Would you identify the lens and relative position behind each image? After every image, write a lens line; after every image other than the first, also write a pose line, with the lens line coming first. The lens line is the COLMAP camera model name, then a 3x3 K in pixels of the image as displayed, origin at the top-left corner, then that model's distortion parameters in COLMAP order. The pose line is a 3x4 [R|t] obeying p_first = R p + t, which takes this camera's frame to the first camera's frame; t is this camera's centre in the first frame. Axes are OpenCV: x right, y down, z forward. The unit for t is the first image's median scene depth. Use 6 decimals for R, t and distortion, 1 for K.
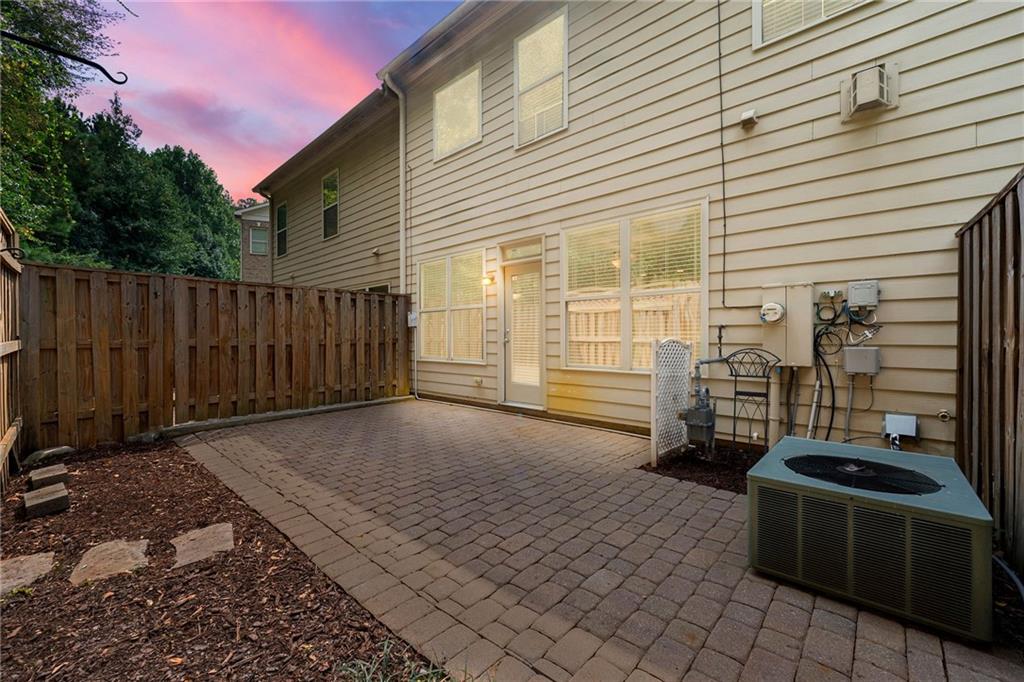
lens RADIAL K [[411.8, 0, 510.0], [0, 411.8, 337.9], [0, 0, 1]] dist [0.001721, -0.001300]
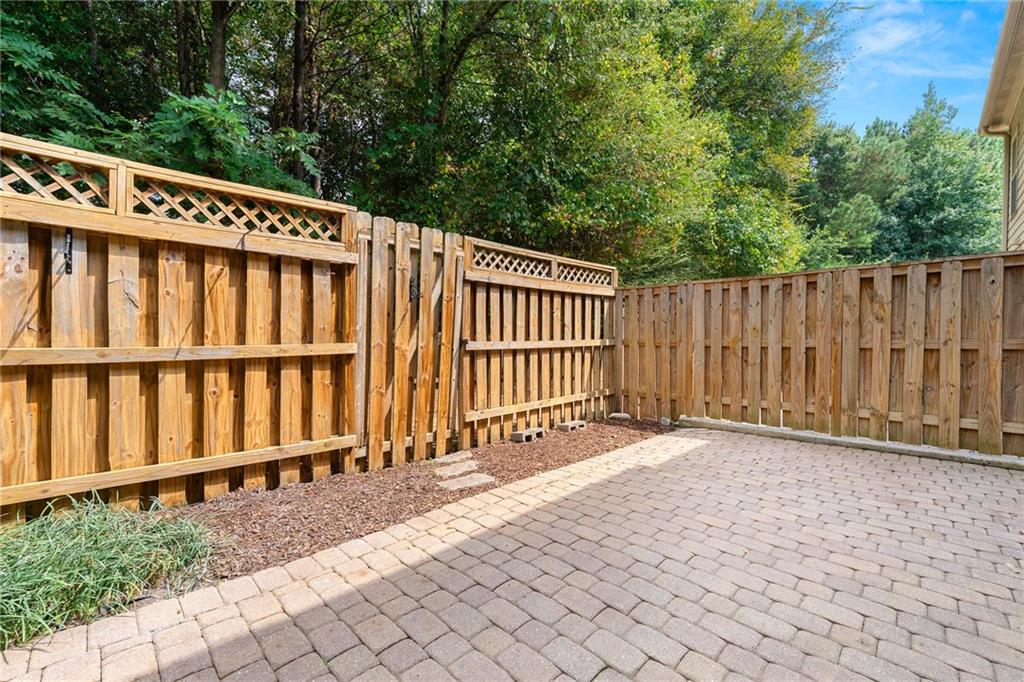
lens RADIAL K [[411.8, 0, 509.9], [0, 411.8, 342.5], [0, 0, 1]] dist [0.001721, -0.001300]
pose [[-0.025340, 0.010172, -0.999627, 0.276269], [-0.004581, 0.999937, 0.010292, 0.002159], [0.999668, 0.004840, -0.025291, 0.491801]]
